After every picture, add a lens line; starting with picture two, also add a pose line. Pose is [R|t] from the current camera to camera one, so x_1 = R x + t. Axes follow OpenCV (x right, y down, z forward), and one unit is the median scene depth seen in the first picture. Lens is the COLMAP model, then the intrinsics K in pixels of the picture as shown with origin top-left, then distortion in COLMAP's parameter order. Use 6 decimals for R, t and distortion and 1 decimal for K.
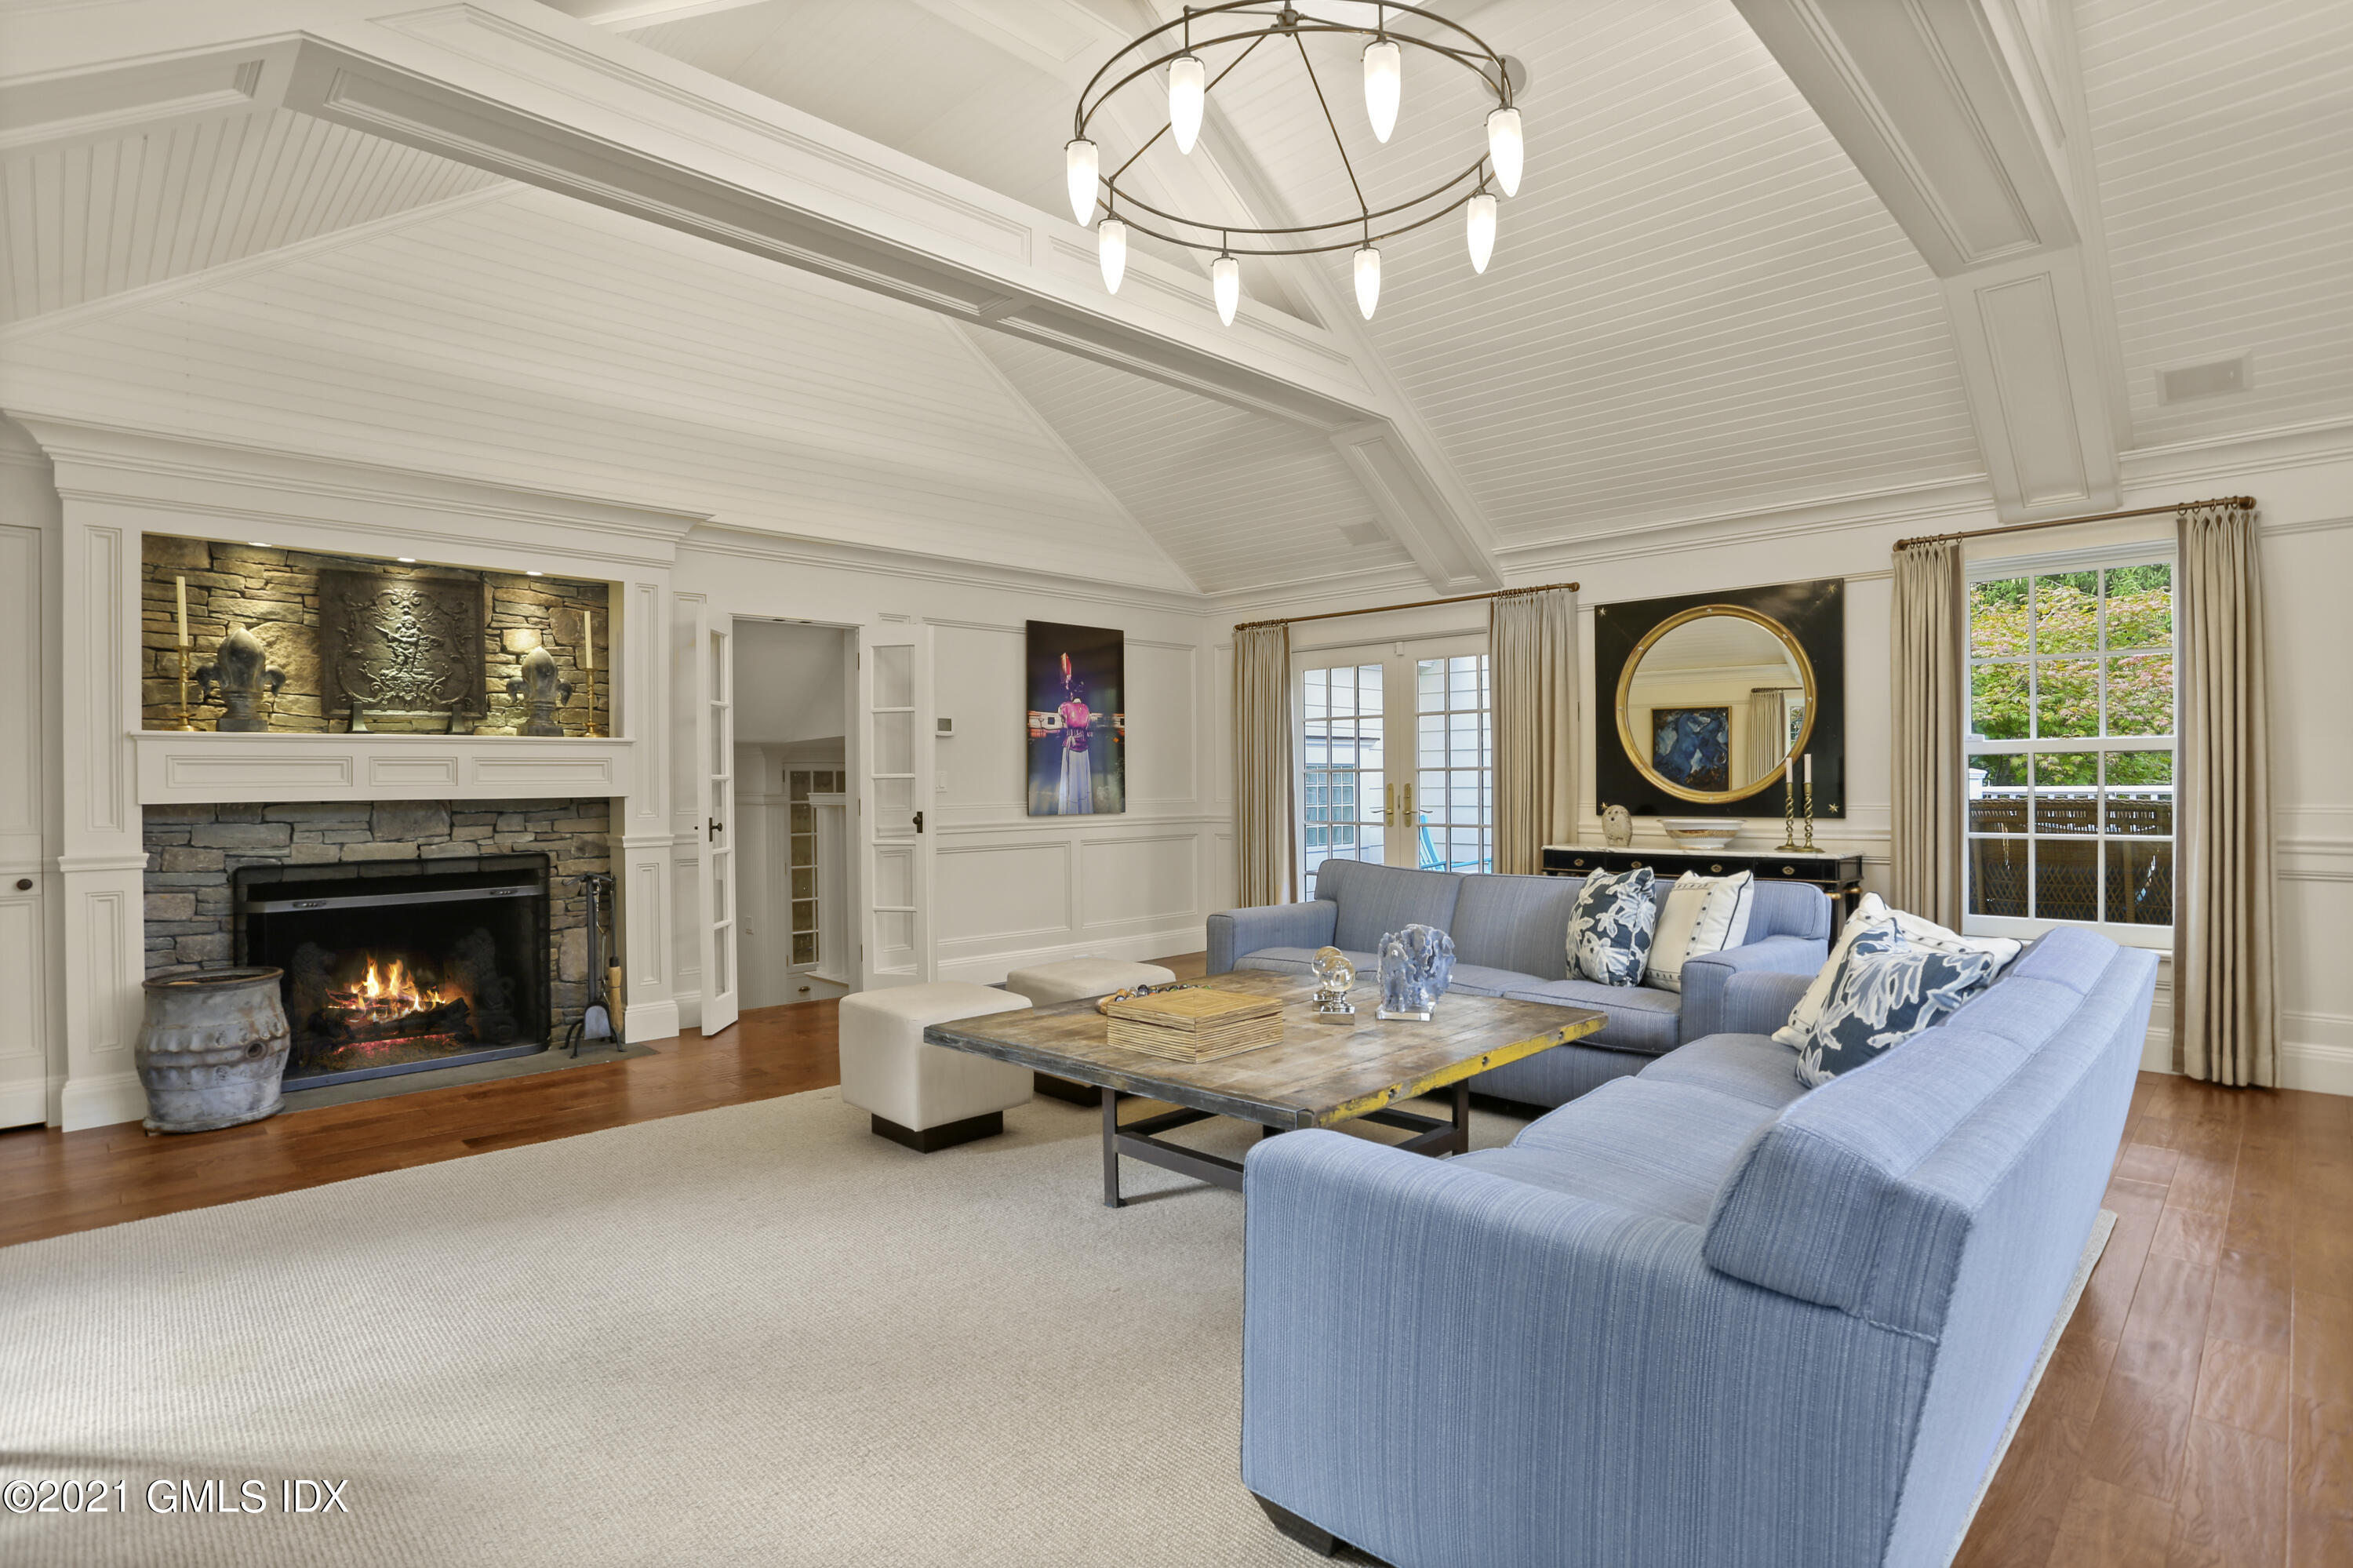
lens RADIAL K [[1155.6, 0, 1176.5], [0, 1155.6, 784.0], [0, 0, 1]] dist [0.000026, -0.000041]
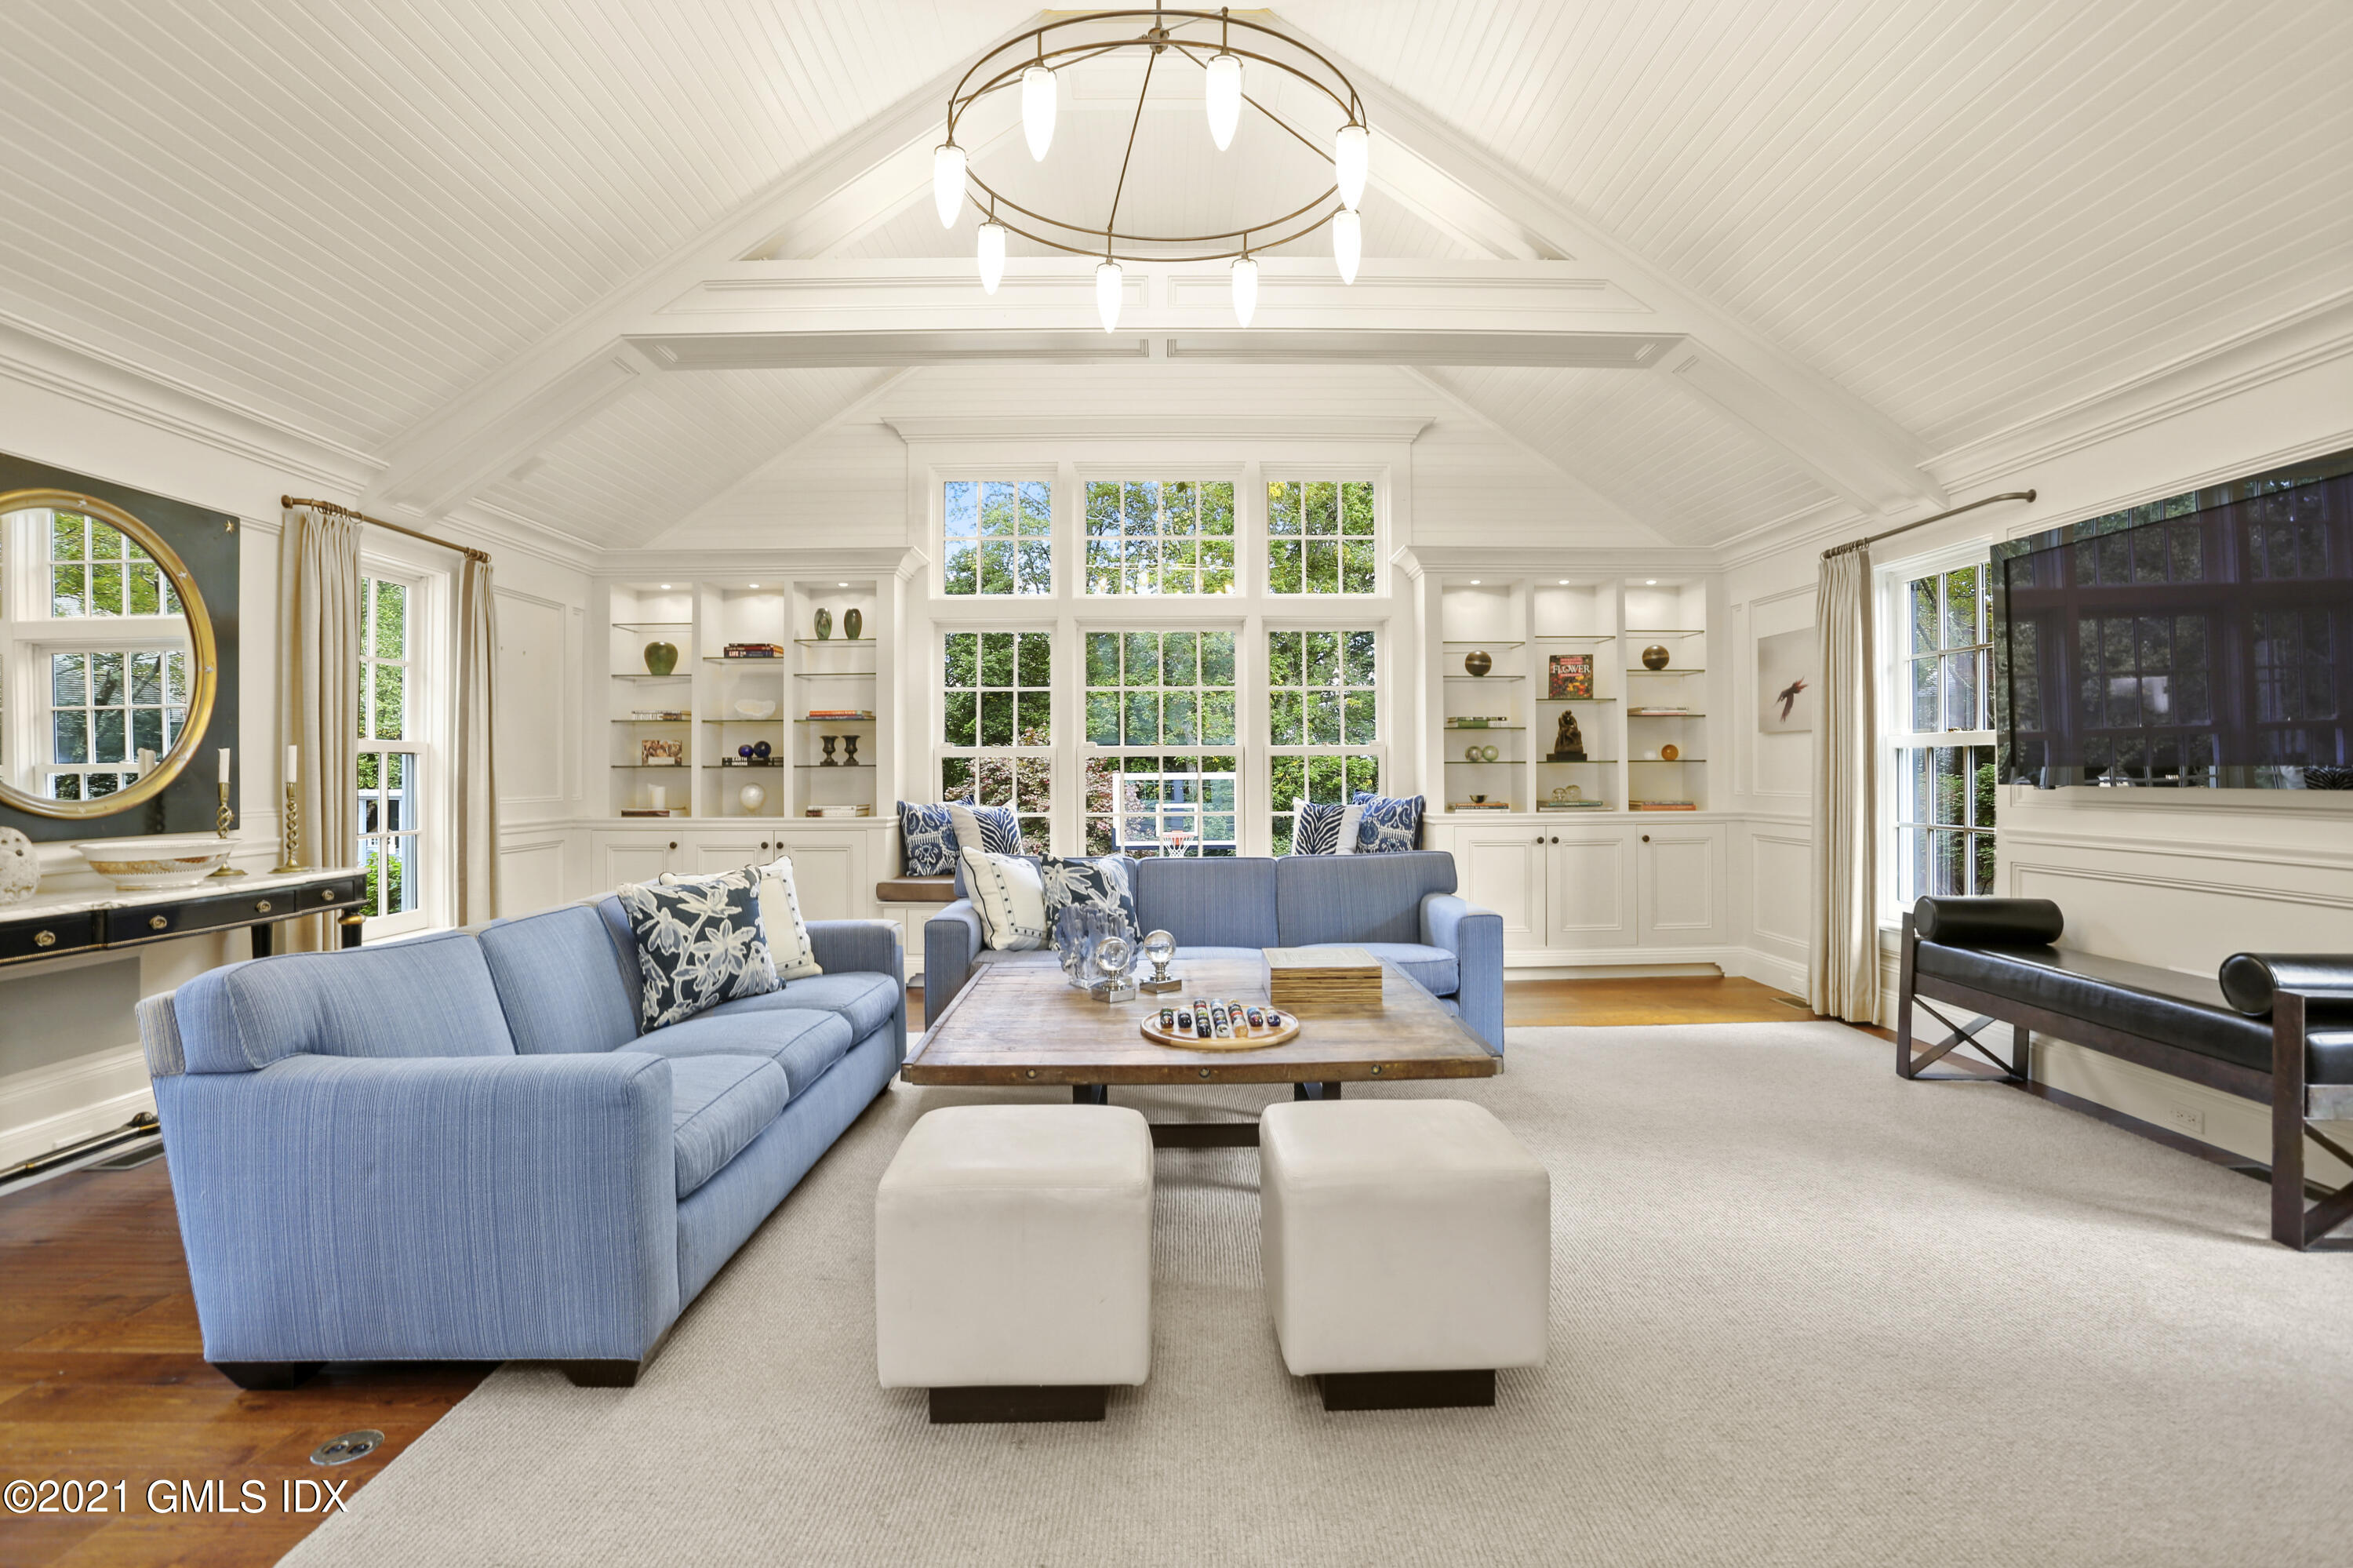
lens RADIAL K [[1161.5, 0, 1176.5], [0, 1161.5, 784.0], [0, 0, 1]] dist [-0.080411, 0.038991]
pose [[-0.701846, 0.004502, 0.712314, -0.397118], [0.012240, 0.999909, 0.005741, 0.002746], [-0.712223, 0.012748, -0.701837, 1.073290]]
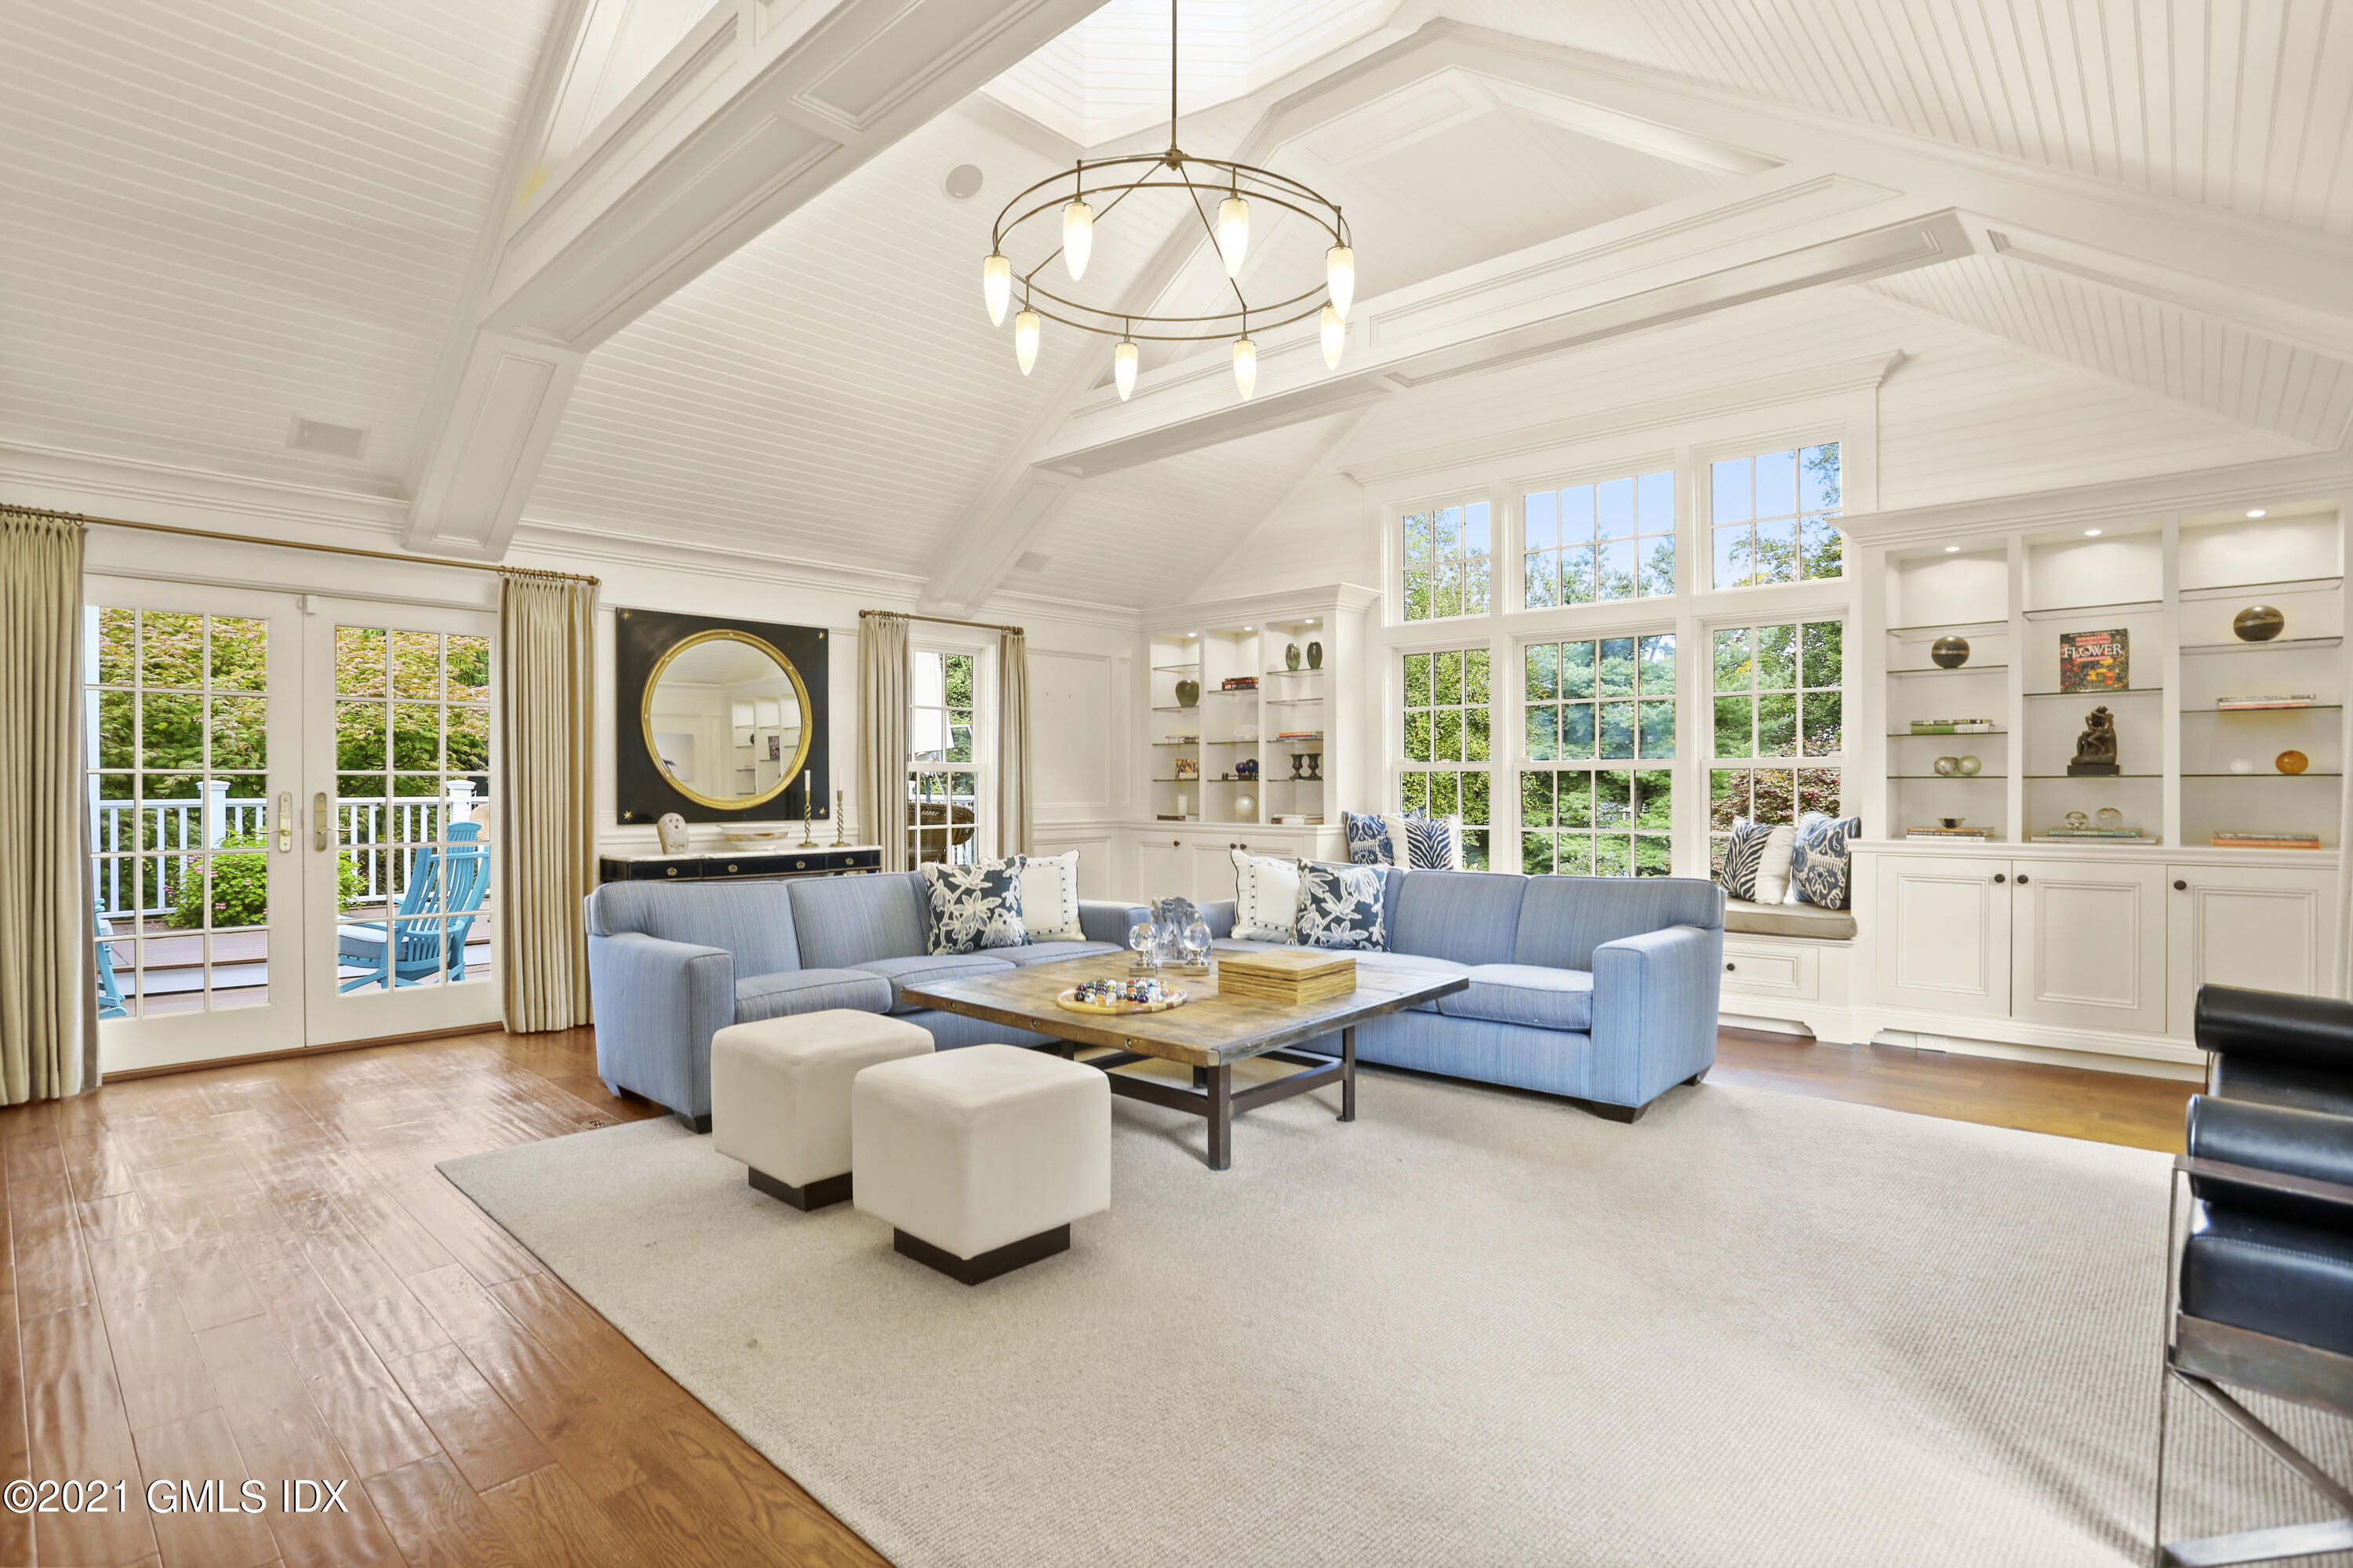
lens RADIAL K [[1169.4, 0, 1178.3], [0, 1169.4, 819.8], [0, 0, 1]] dist [-0.081055, 0.039257]
pose [[-0.019422, -0.020509, 0.999601, -0.702202], [0.003347, 0.999783, 0.020578, 0.004947], [-0.999806, 0.003745, -0.019349, 0.638328]]
